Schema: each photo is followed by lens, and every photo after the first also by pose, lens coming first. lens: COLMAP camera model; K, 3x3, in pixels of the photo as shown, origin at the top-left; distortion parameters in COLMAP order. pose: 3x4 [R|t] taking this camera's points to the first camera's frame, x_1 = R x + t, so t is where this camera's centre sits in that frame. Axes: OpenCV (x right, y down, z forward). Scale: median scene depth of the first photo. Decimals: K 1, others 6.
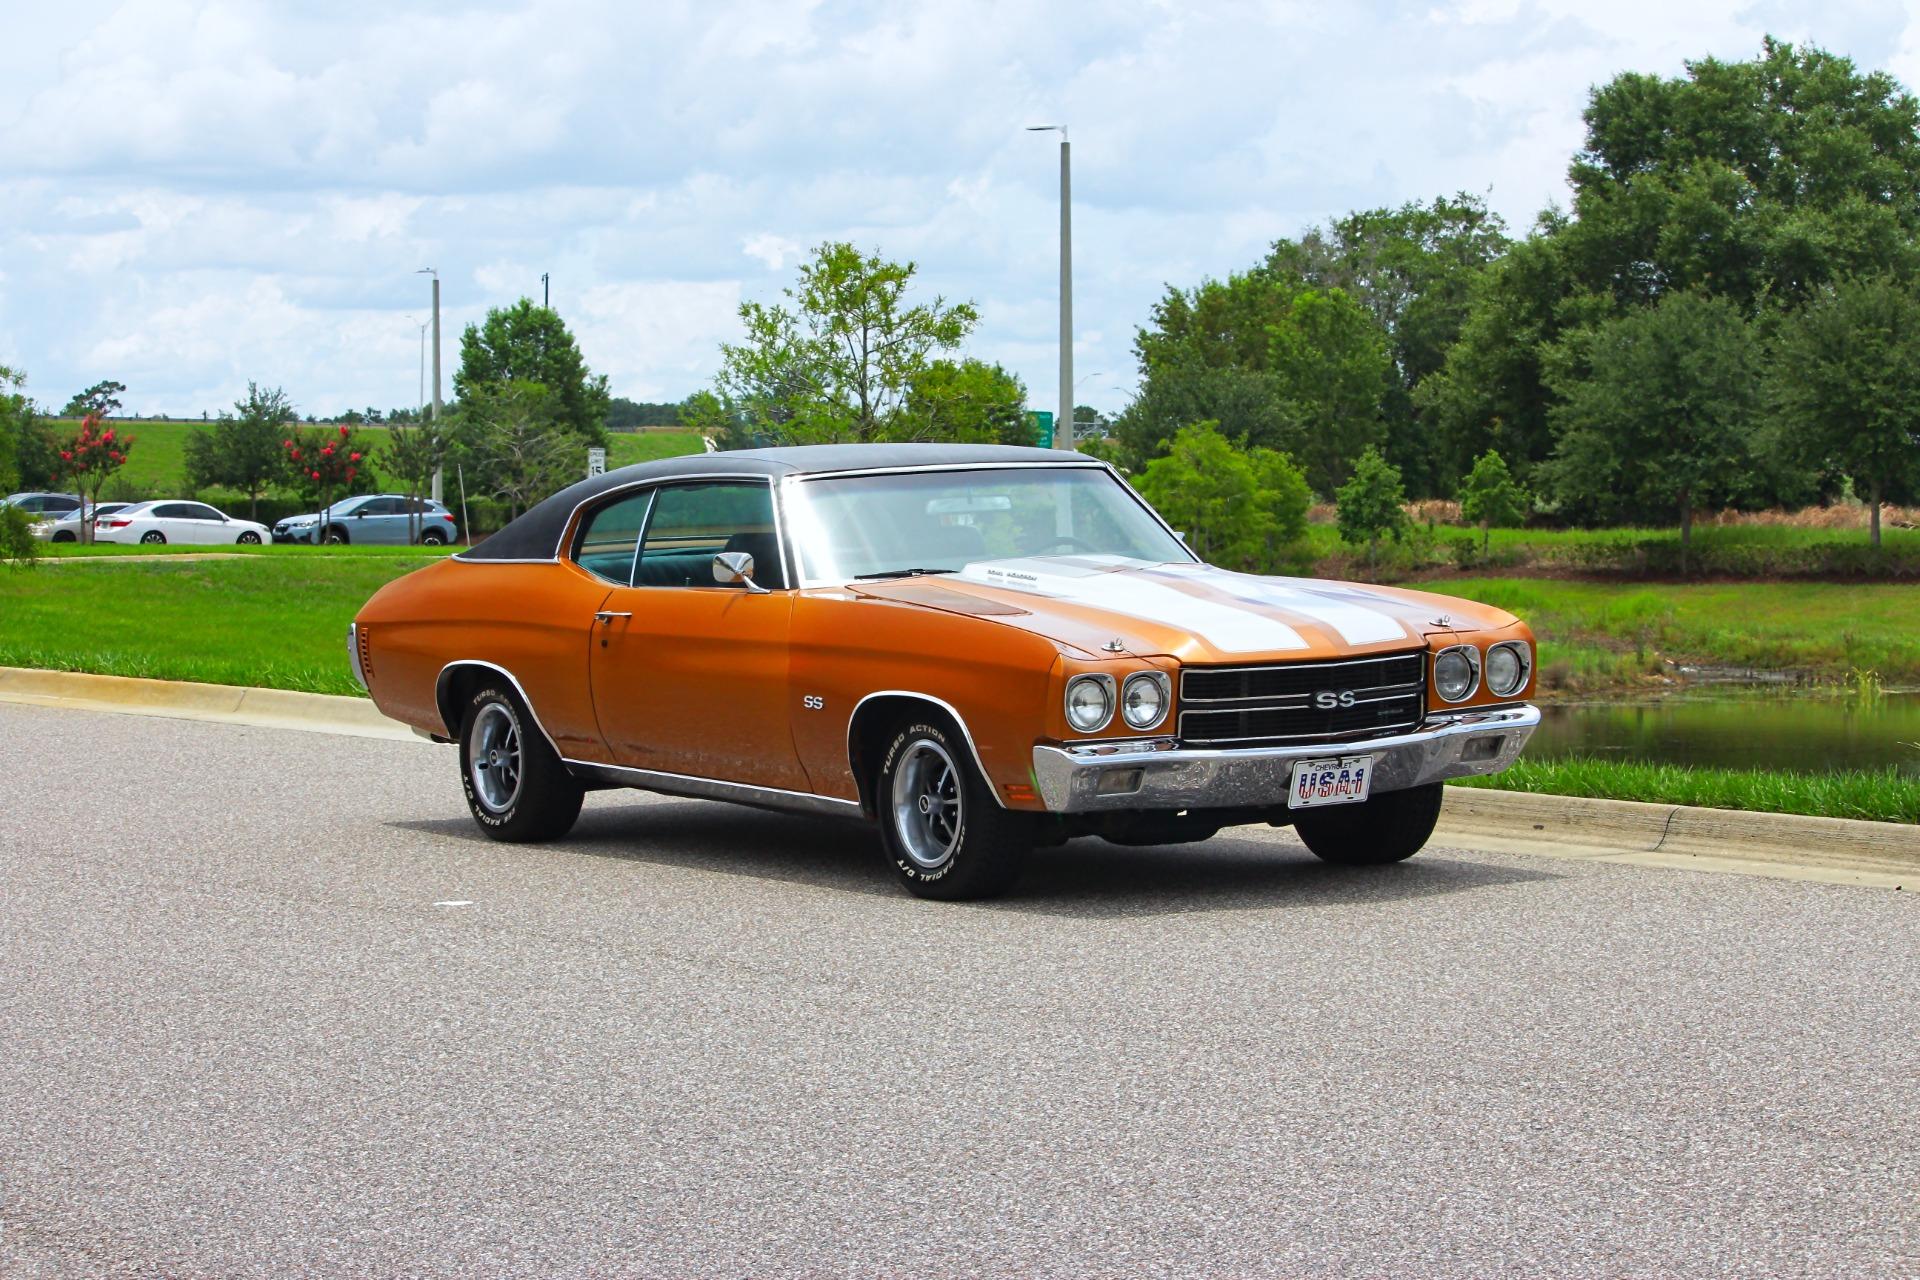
lens RADIAL K [[4868.1, 0, 822.8], [0, 4868.1, 664.4], [0, 0, 1]] dist [-0.425331, 0.000000]
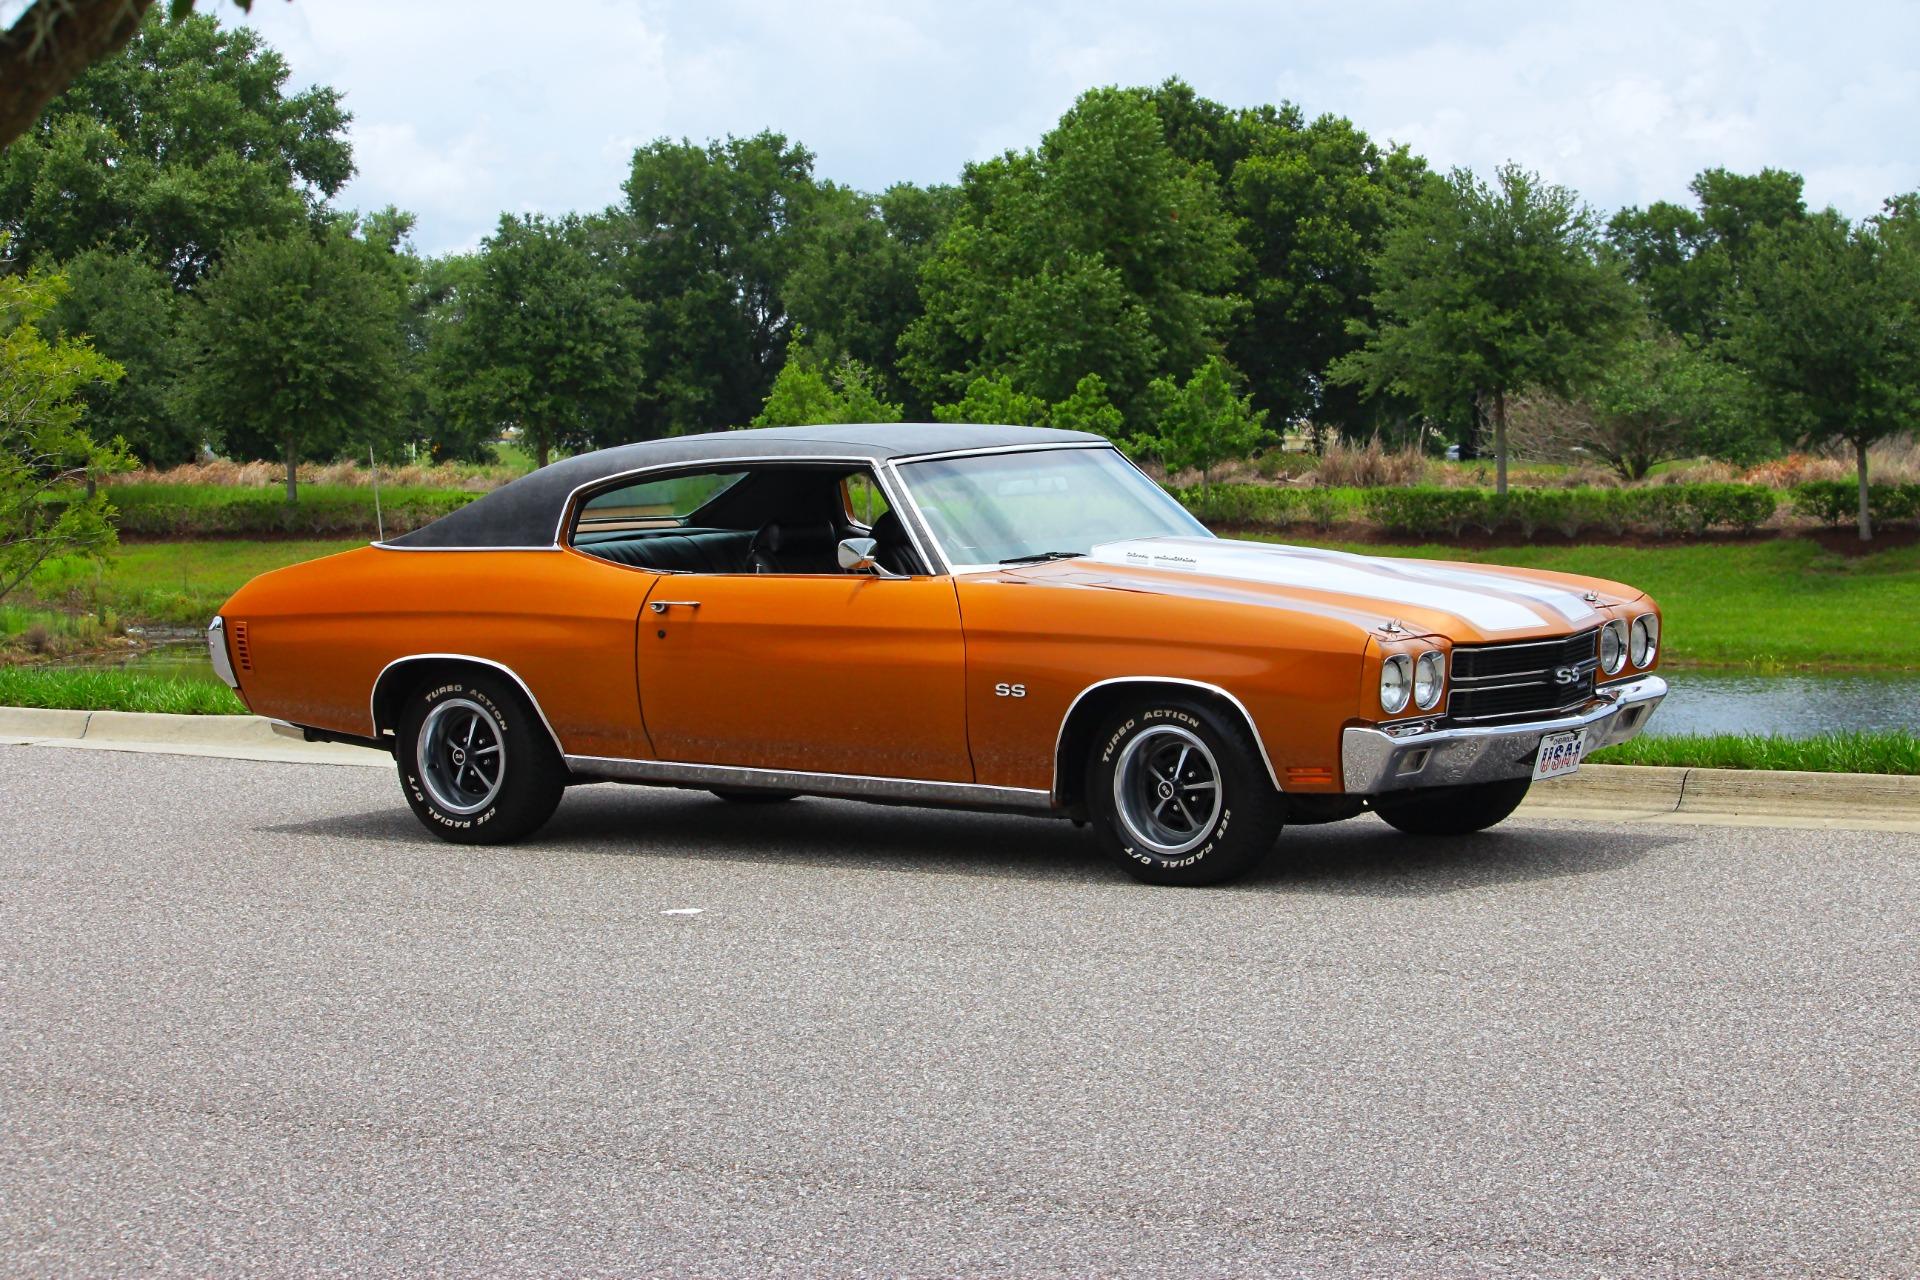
lens RADIAL K [[4868.1, 0, 943.3], [0, 4868.1, 592.7], [0, 0, 1]] dist [-0.425331, 0.000000]
pose [[0.920413, -0.017516, 0.390555, -0.389793], [0.019838, 0.999801, -0.001911, -0.010086], [-0.390444, 0.009507, 0.920578, 0.102103]]
